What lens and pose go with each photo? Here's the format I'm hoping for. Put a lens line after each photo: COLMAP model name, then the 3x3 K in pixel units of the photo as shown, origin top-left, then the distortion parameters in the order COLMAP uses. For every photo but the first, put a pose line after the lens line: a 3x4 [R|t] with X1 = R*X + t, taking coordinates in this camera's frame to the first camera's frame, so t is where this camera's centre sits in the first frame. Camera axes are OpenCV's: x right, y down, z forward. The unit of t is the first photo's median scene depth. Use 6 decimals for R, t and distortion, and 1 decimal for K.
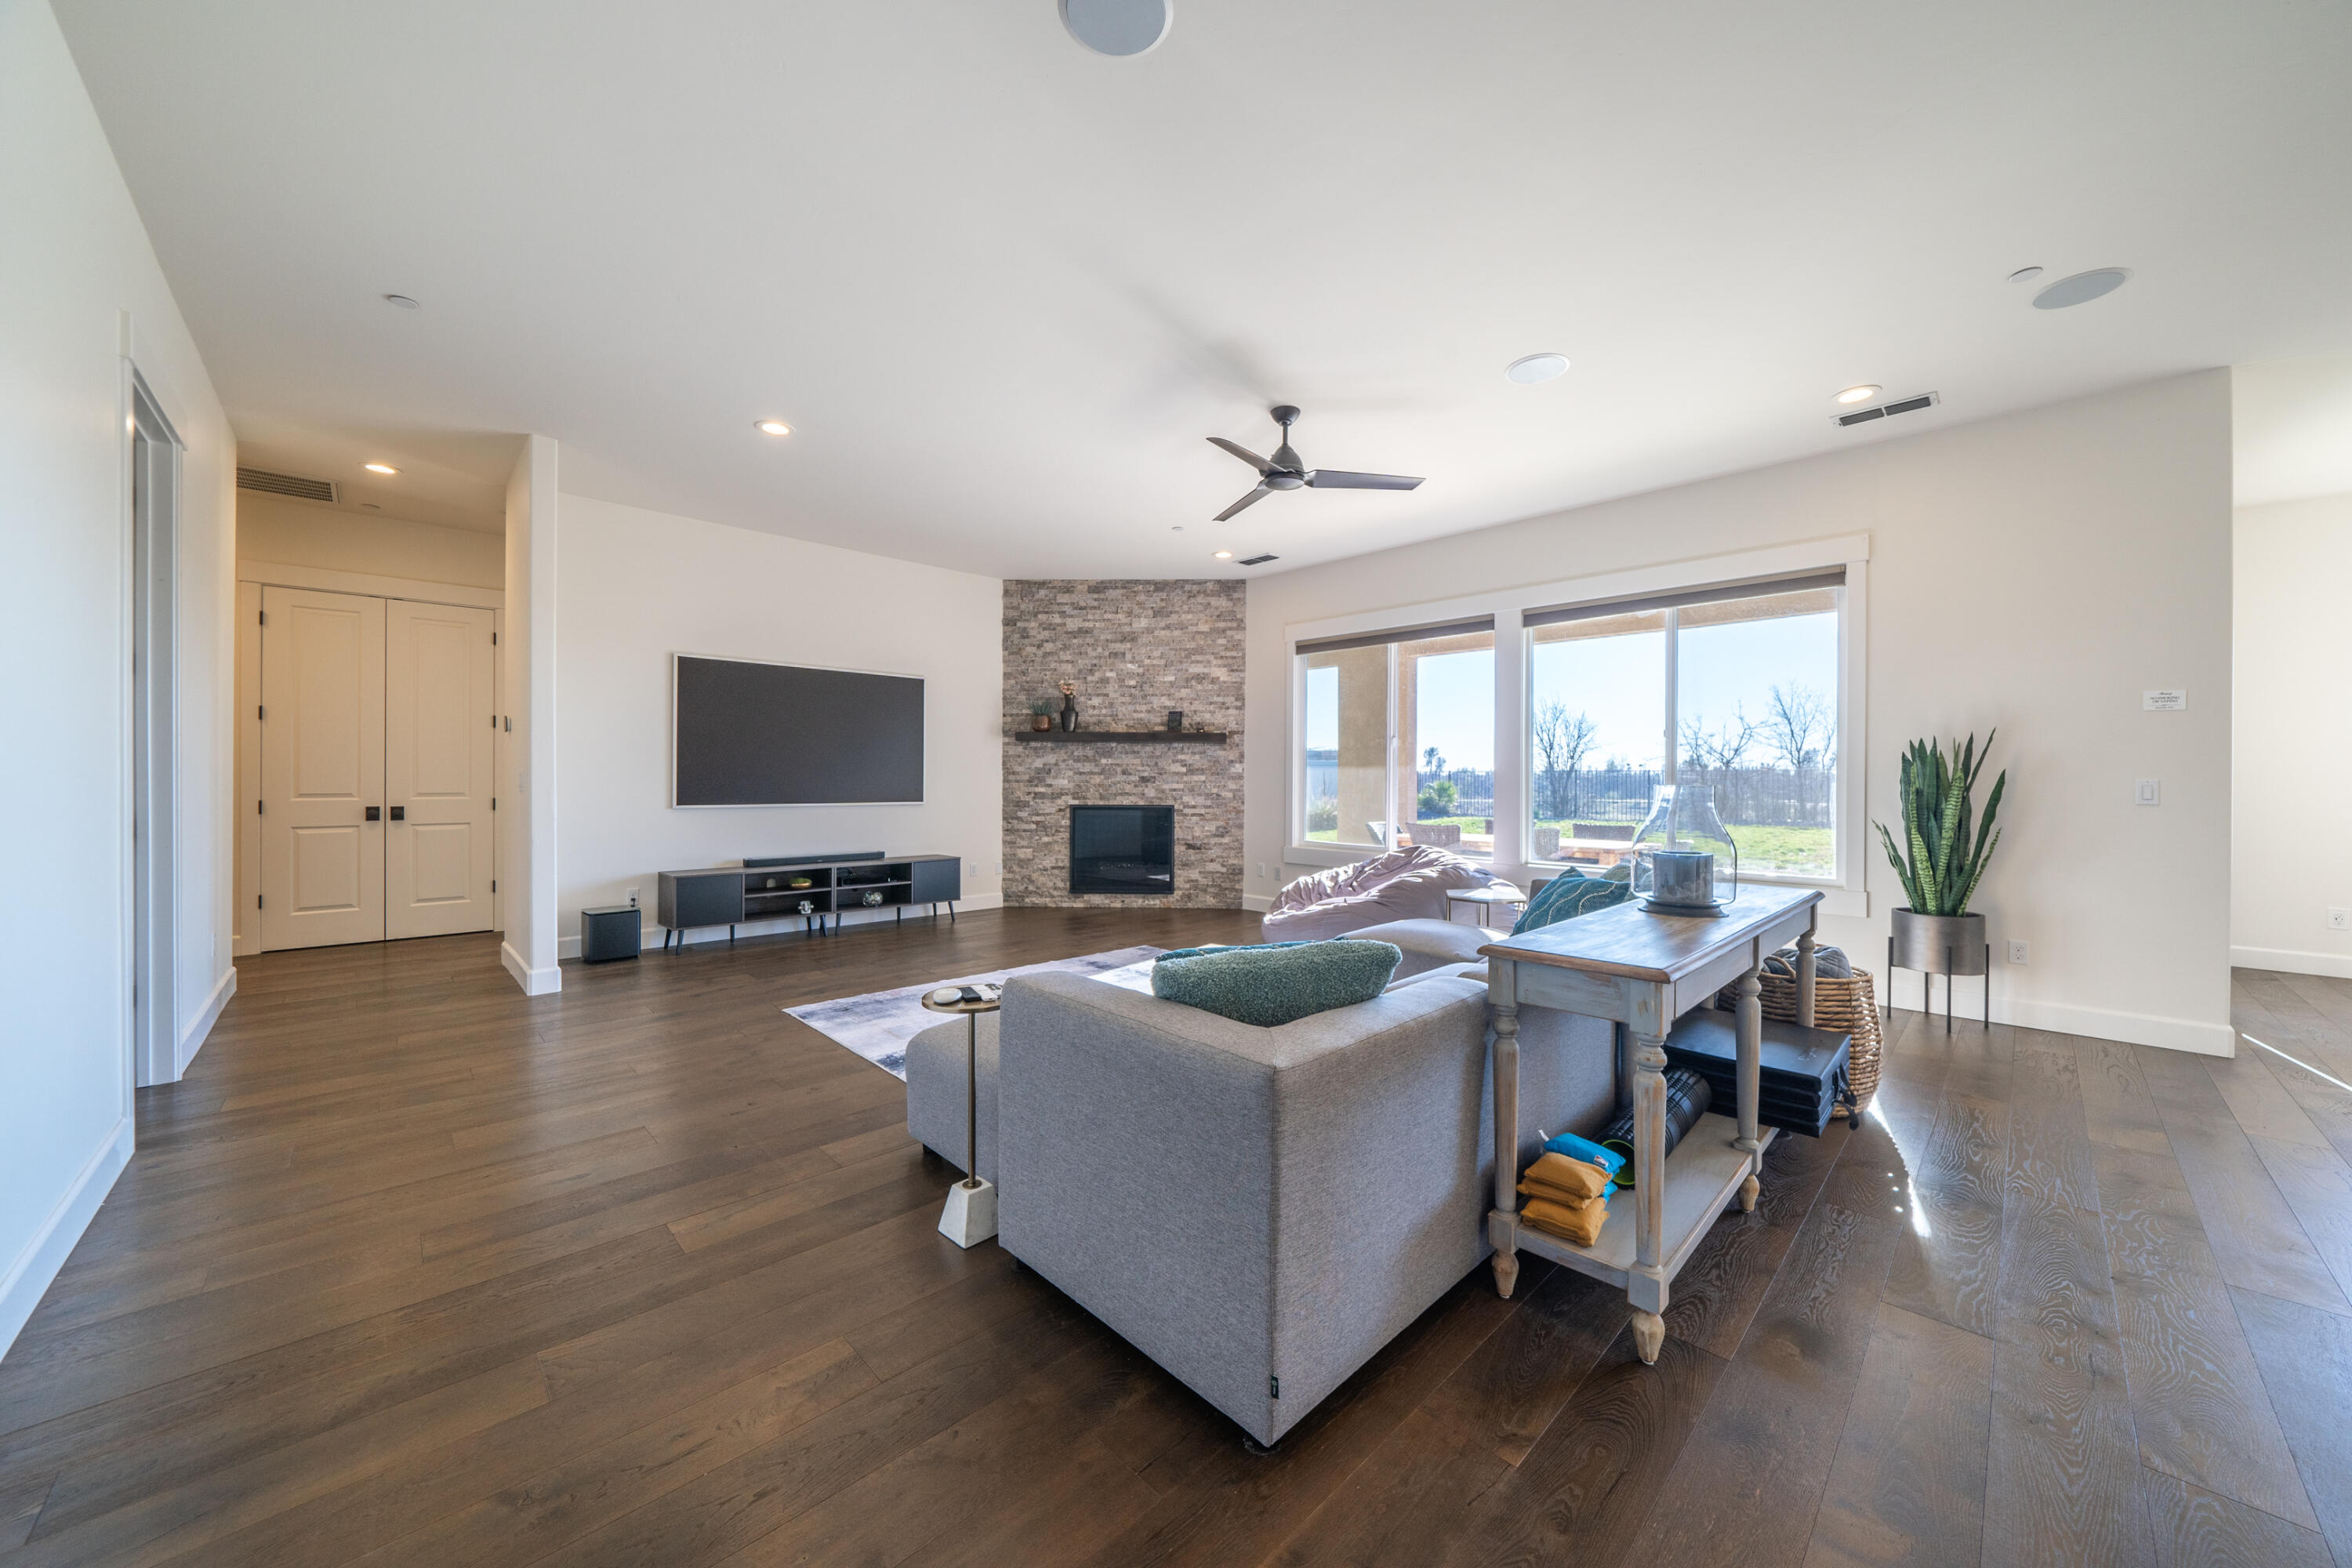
lens RADIAL K [[828.7, 0, 1173.4], [0, 828.7, 780.2], [0, 0, 1]] dist [-0.010712, 0.000208]
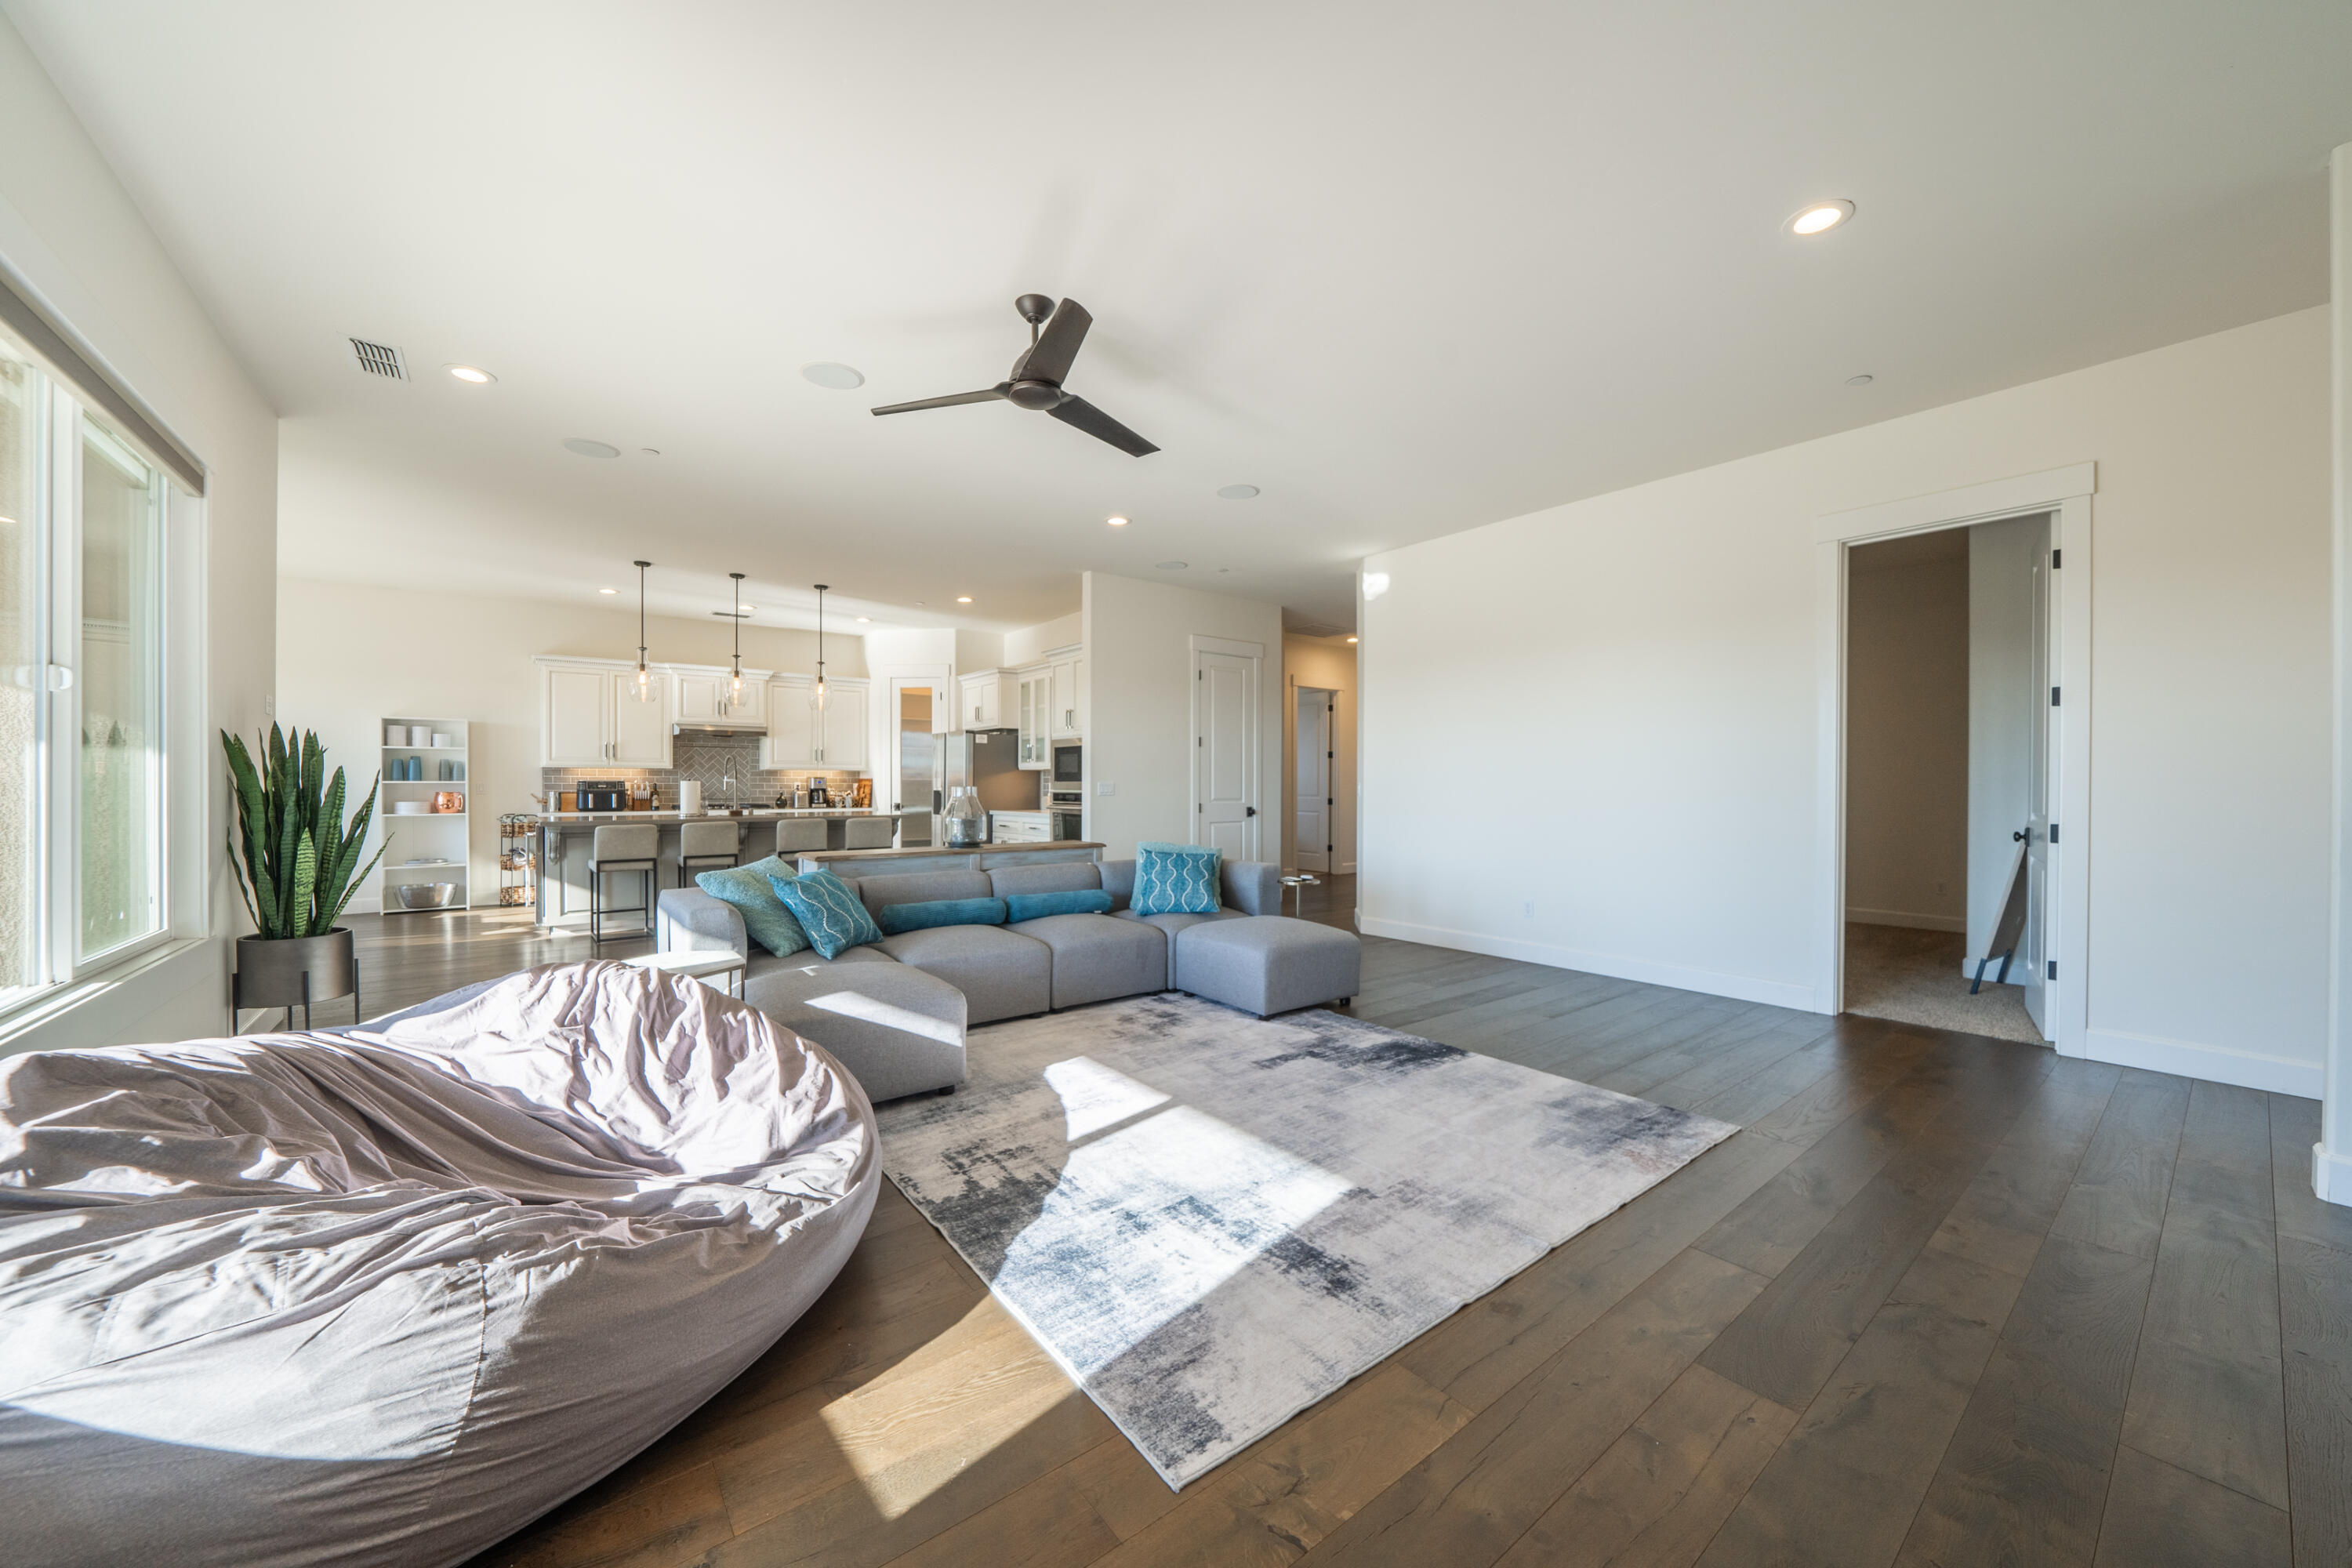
lens RADIAL K [[851.6, 0, 1180.2], [0, 851.6, 785.7], [0, 0, 1]] dist [-0.012501, 0.000213]
pose [[-0.994098, -0.006488, 0.108296, -0.048103], [-0.006078, 0.999973, 0.004109, -0.001192], [-0.108319, 0.003426, -0.994110, 0.946338]]
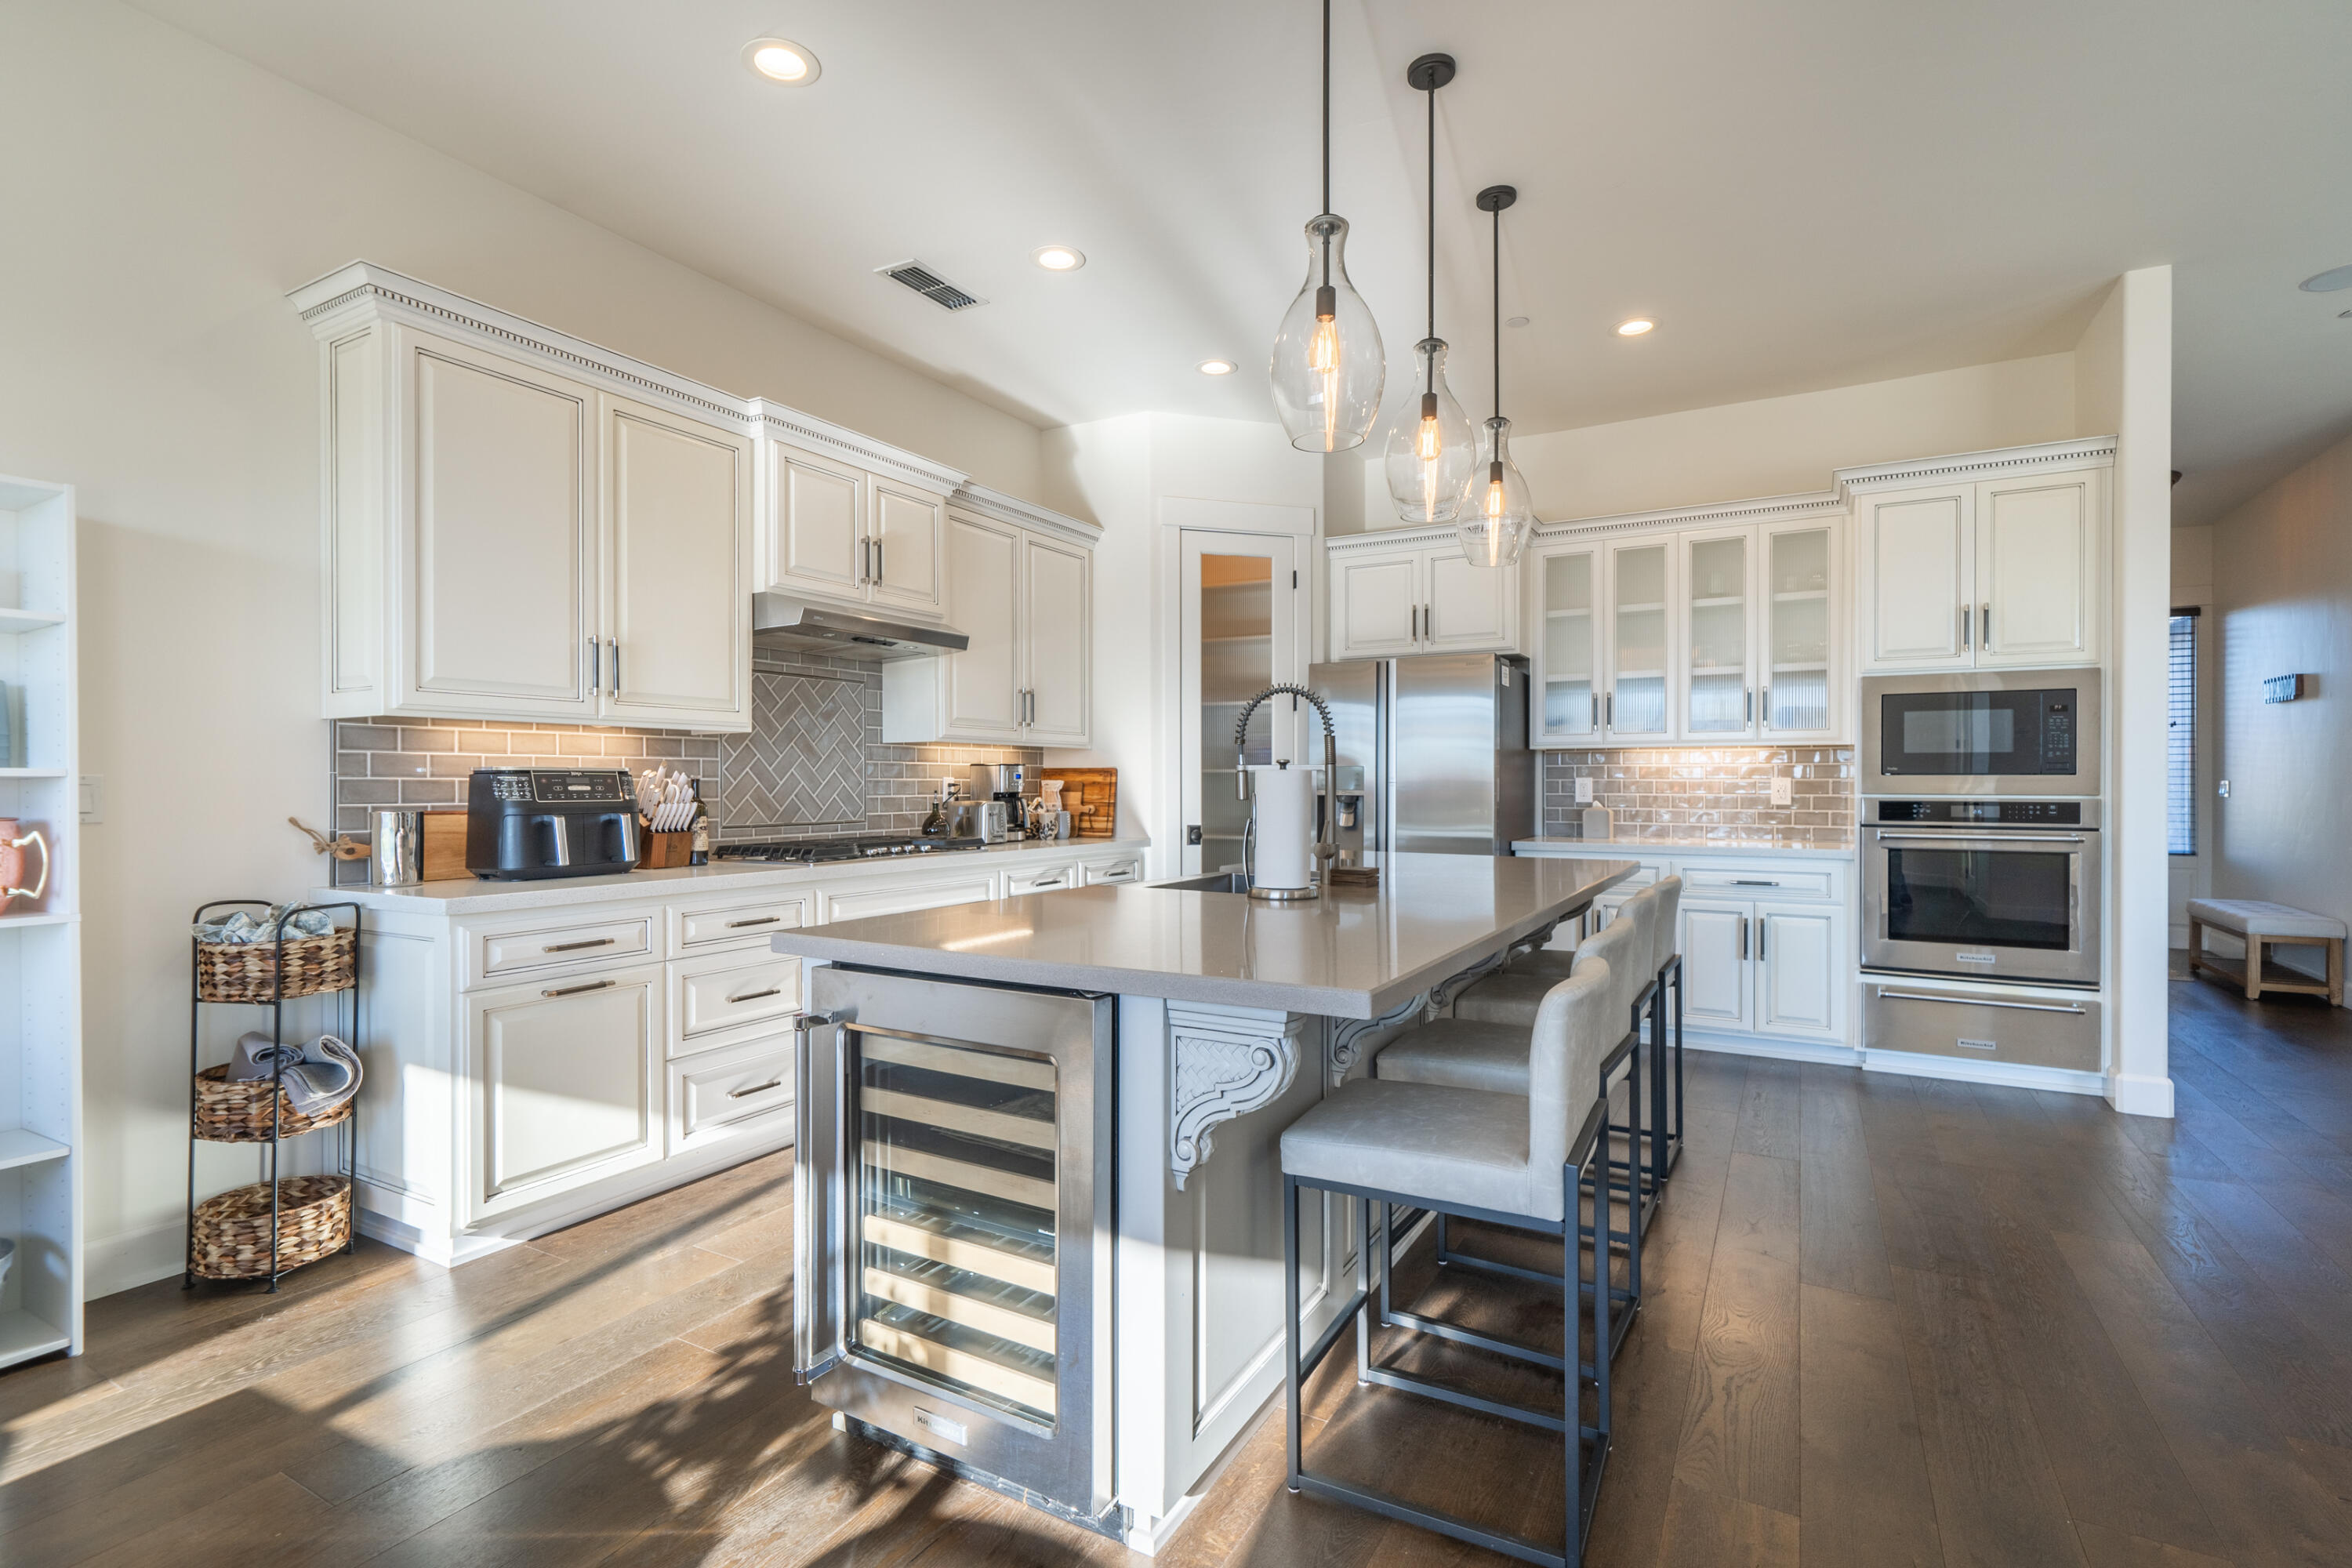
lens RADIAL K [[1095.7, 0, 1176.0], [0, 1095.7, 784.0], [0, 0, 1]] dist [0.000578, -0.000064]
pose [[-0.960554, -0.006061, -0.278027, 0.741749], [-0.007214, 0.999969, 0.003122, 0.004148], [0.278000, 0.005004, -0.960568, 0.372237]]
